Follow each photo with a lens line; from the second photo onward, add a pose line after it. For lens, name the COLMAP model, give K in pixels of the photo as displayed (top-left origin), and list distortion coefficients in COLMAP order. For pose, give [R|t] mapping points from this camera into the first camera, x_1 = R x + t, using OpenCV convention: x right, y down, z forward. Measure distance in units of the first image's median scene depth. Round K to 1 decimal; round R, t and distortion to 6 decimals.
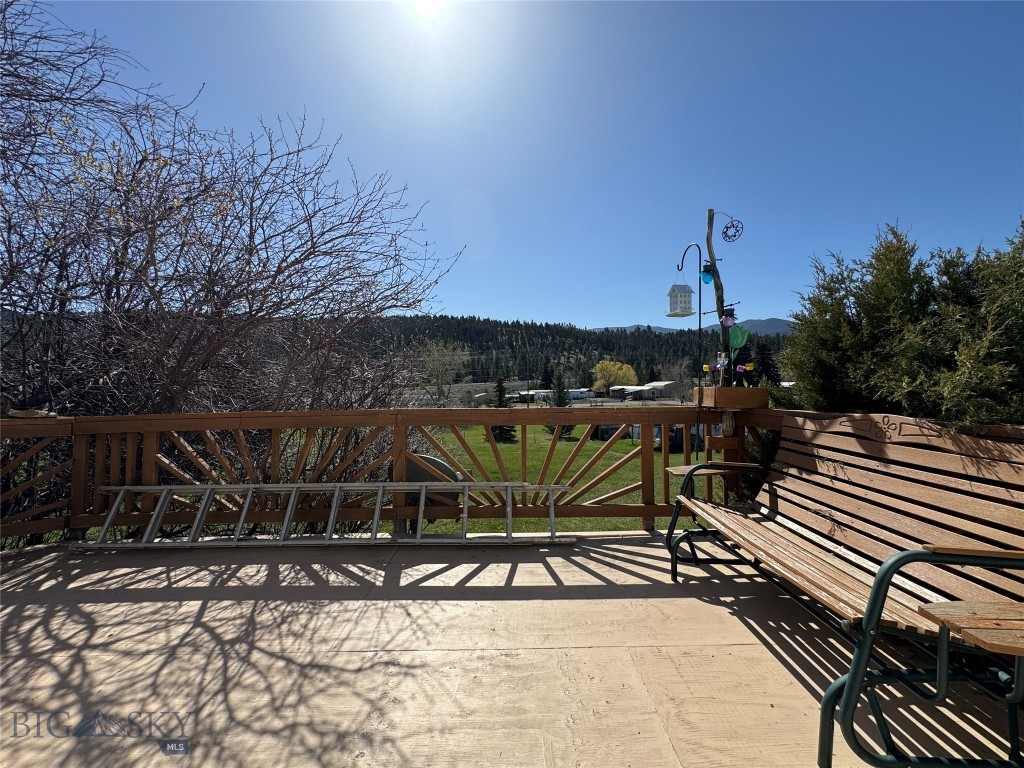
lens RADIAL K [[408.5, 0, 507.4], [0, 408.5, 386.0], [0, 0, 1]] dist [-0.004193, 0.000833]
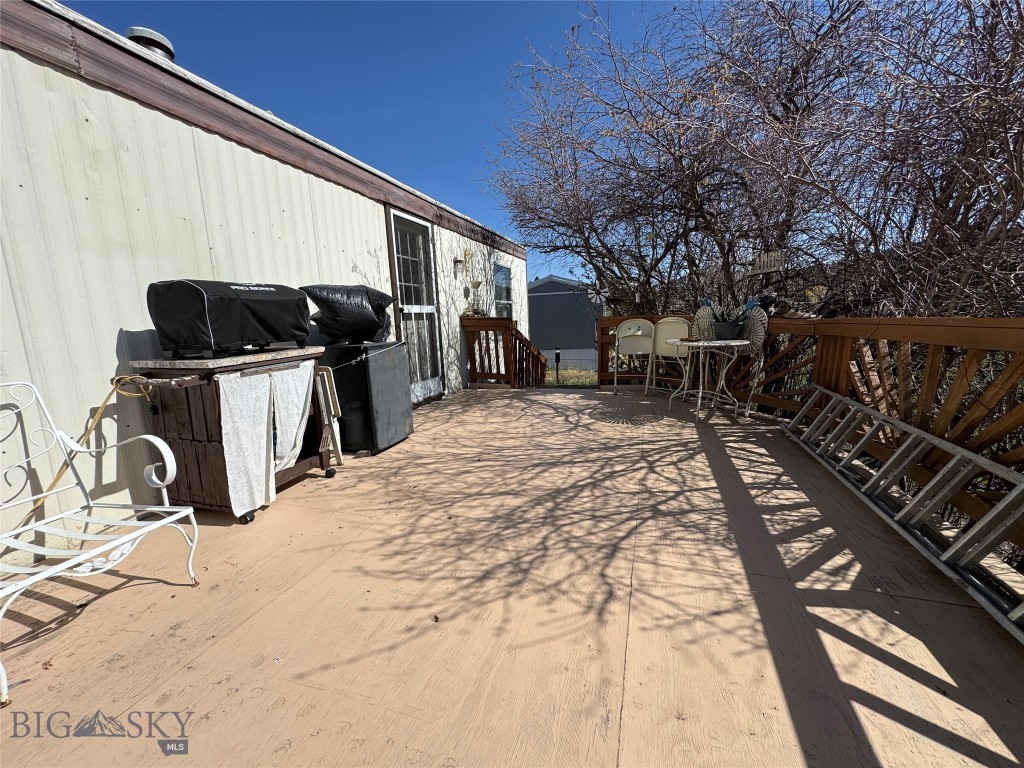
lens RADIAL K [[408.5, 0, 515.6], [0, 408.5, 379.5], [0, 0, 1]] dist [-0.004193, 0.000833]
pose [[-0.320055, 0.163215, -0.933234, 0.400149], [0.038222, 0.986471, 0.159418, 0.039347], [0.946628, 0.015352, -0.321964, 0.794472]]
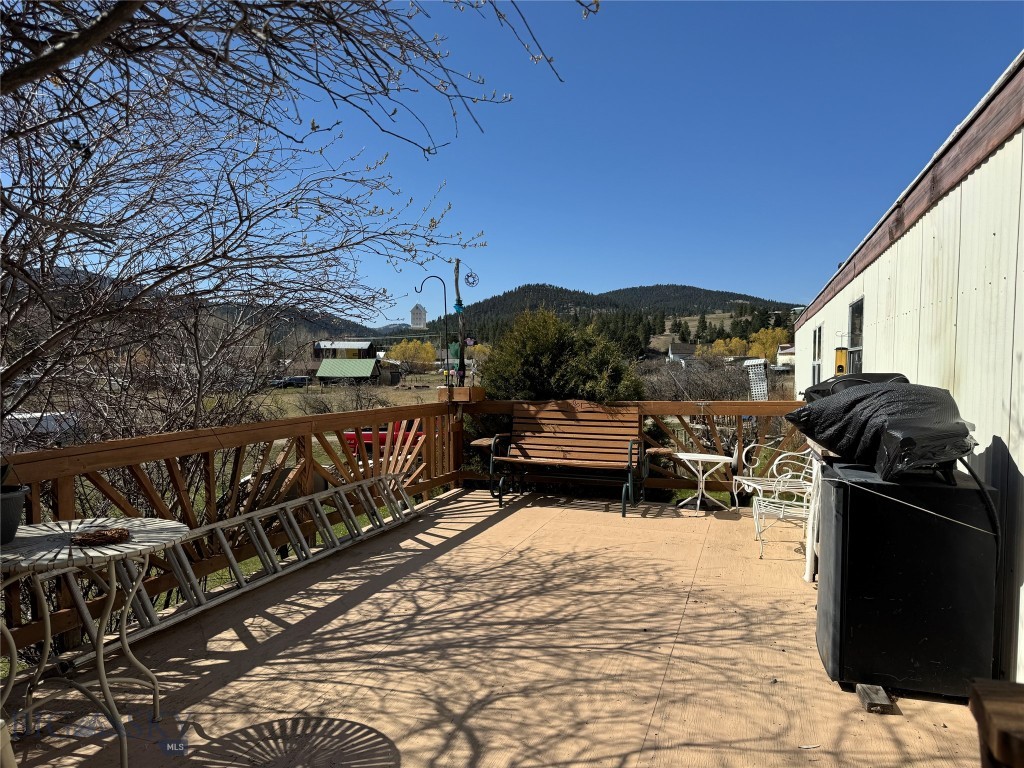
lens RADIAL K [[722.5, 0, 514.9], [0, 722.5, 382.6], [0, 0, 1]] dist [0.047686, -0.052280]
pose [[0.322746, -0.011164, 0.946420, -2.352854], [-0.004272, 0.999903, 0.013251, -0.060751], [-0.946476, -0.008319, 0.322667, 0.024145]]
